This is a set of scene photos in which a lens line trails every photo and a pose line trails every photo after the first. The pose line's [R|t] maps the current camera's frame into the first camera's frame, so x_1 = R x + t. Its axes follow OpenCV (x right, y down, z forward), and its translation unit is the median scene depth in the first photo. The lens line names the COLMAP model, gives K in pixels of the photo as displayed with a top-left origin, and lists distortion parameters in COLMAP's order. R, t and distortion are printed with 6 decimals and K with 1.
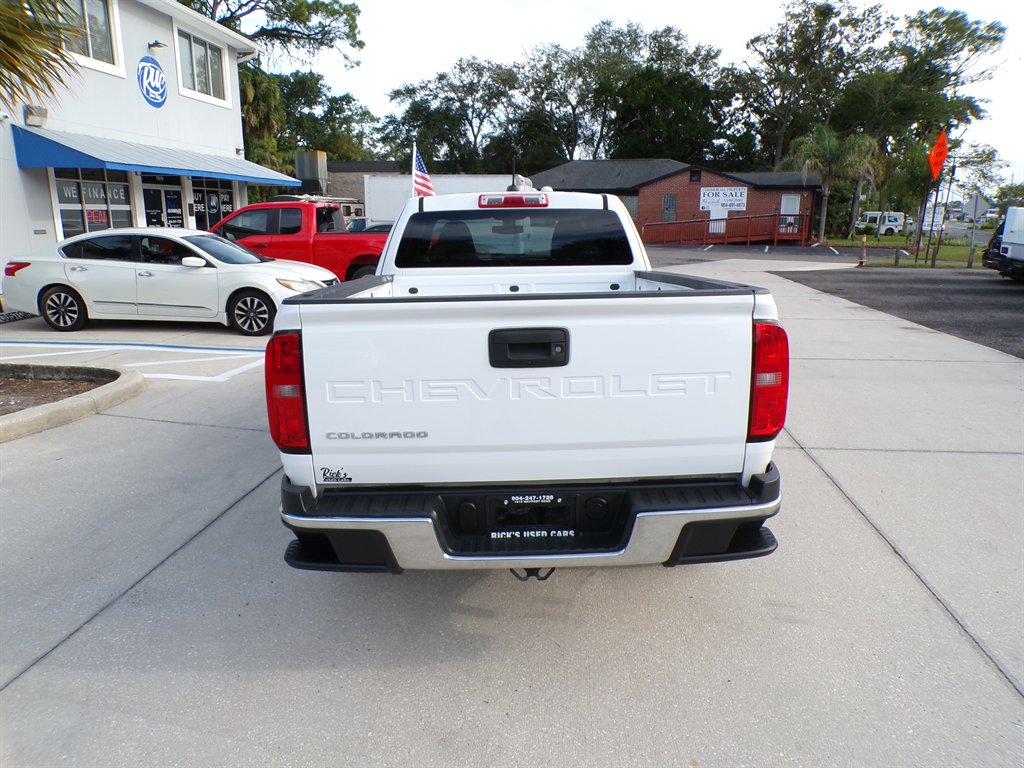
lens RADIAL K [[687.4, 0, 517.0], [0, 687.4, 383.6], [0, 0, 1]] dist [-0.046956, 0.021424]
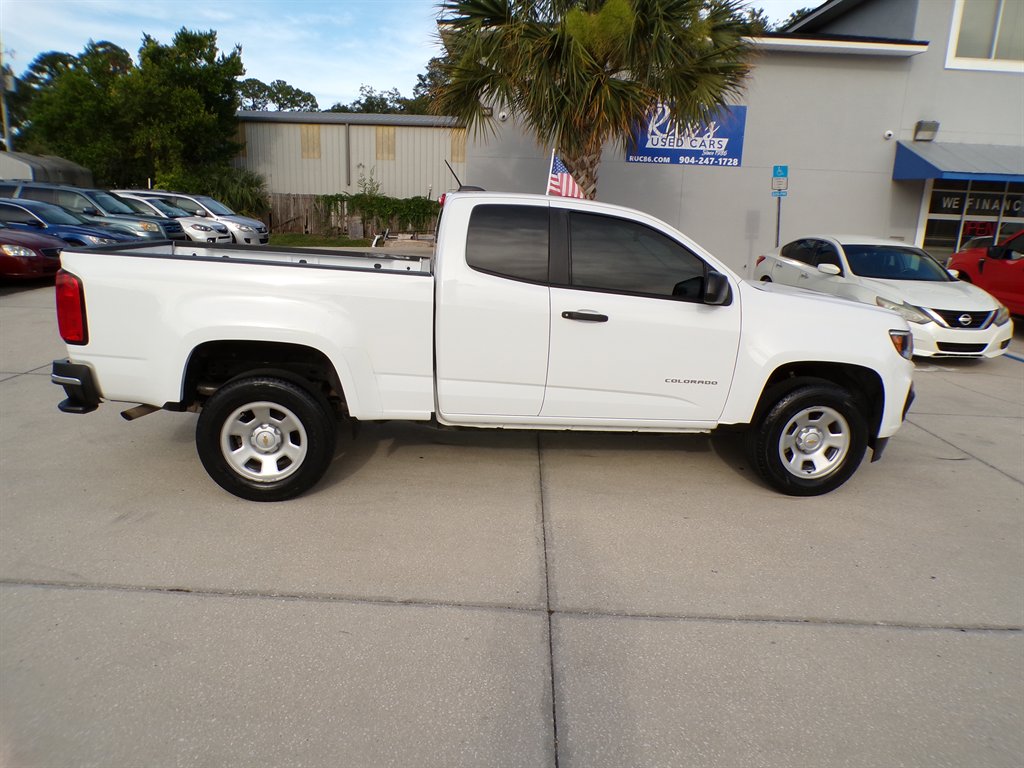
lens RADIAL K [[687.4, 0, 517.0], [0, 687.4, 383.6], [0, 0, 1]] dist [-0.046956, 0.021424]
pose [[0.094941, 0.251876, -0.963091, 0.945063], [-0.272391, 0.937112, 0.218230, -0.215029], [0.957491, 0.241619, 0.157579, 0.832774]]
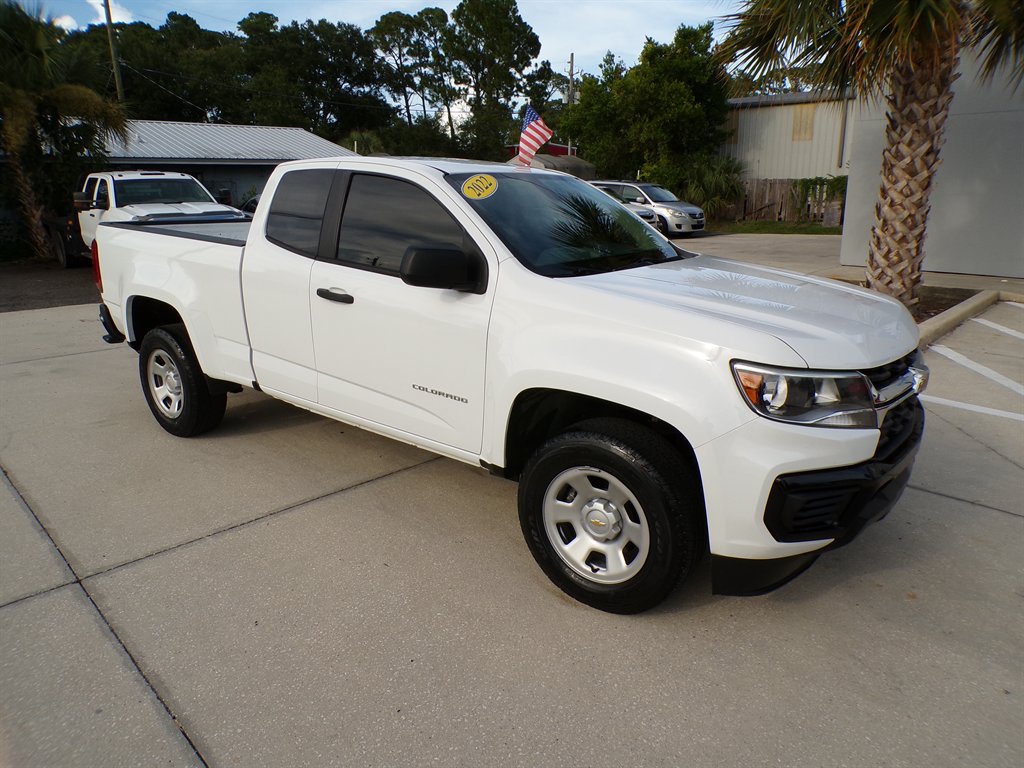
lens RADIAL K [[687.4, 0, 517.0], [0, 687.4, 383.6], [0, 0, 1]] dist [-0.046956, 0.021424]
pose [[-0.621406, 0.220151, -0.751923, 0.586773], [-0.177976, 0.894958, 0.409114, -0.366444], [0.763006, 0.388050, -0.516951, 1.531830]]
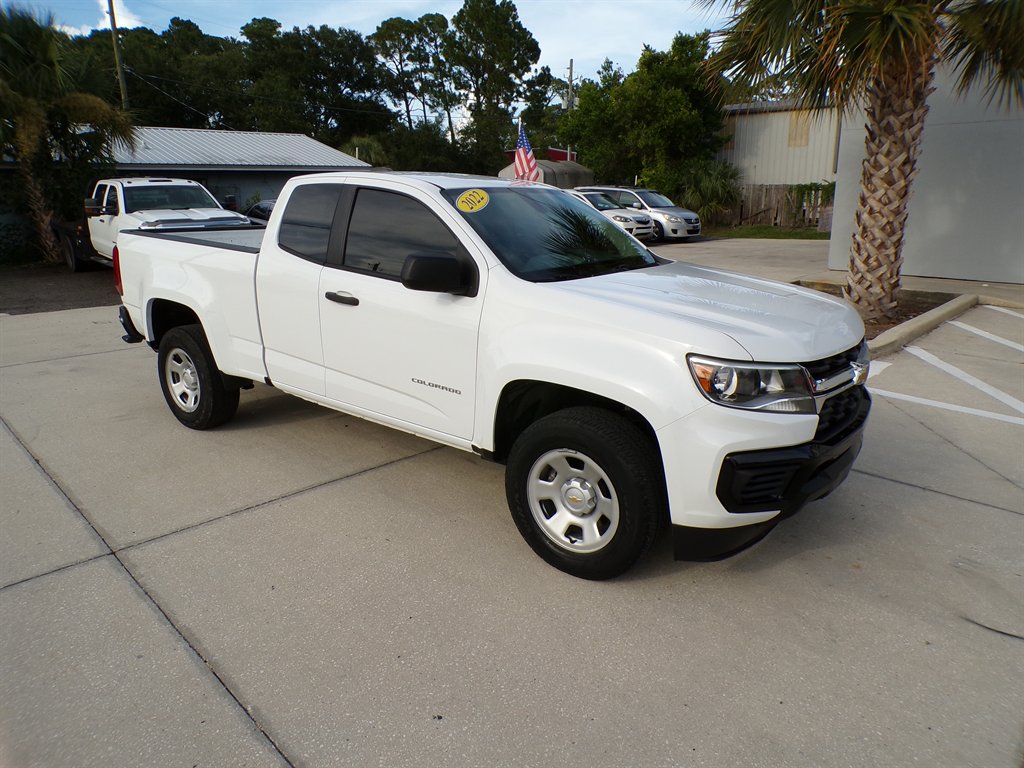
lens RADIAL K [[687.4, 0, 517.0], [0, 687.4, 383.6], [0, 0, 1]] dist [-0.046956, 0.021424]
pose [[-0.621942, 0.215440, -0.752844, 0.635480], [-0.178677, 0.897003, 0.404303, -0.388875], [0.762406, 0.385969, -0.519390, 1.581903]]
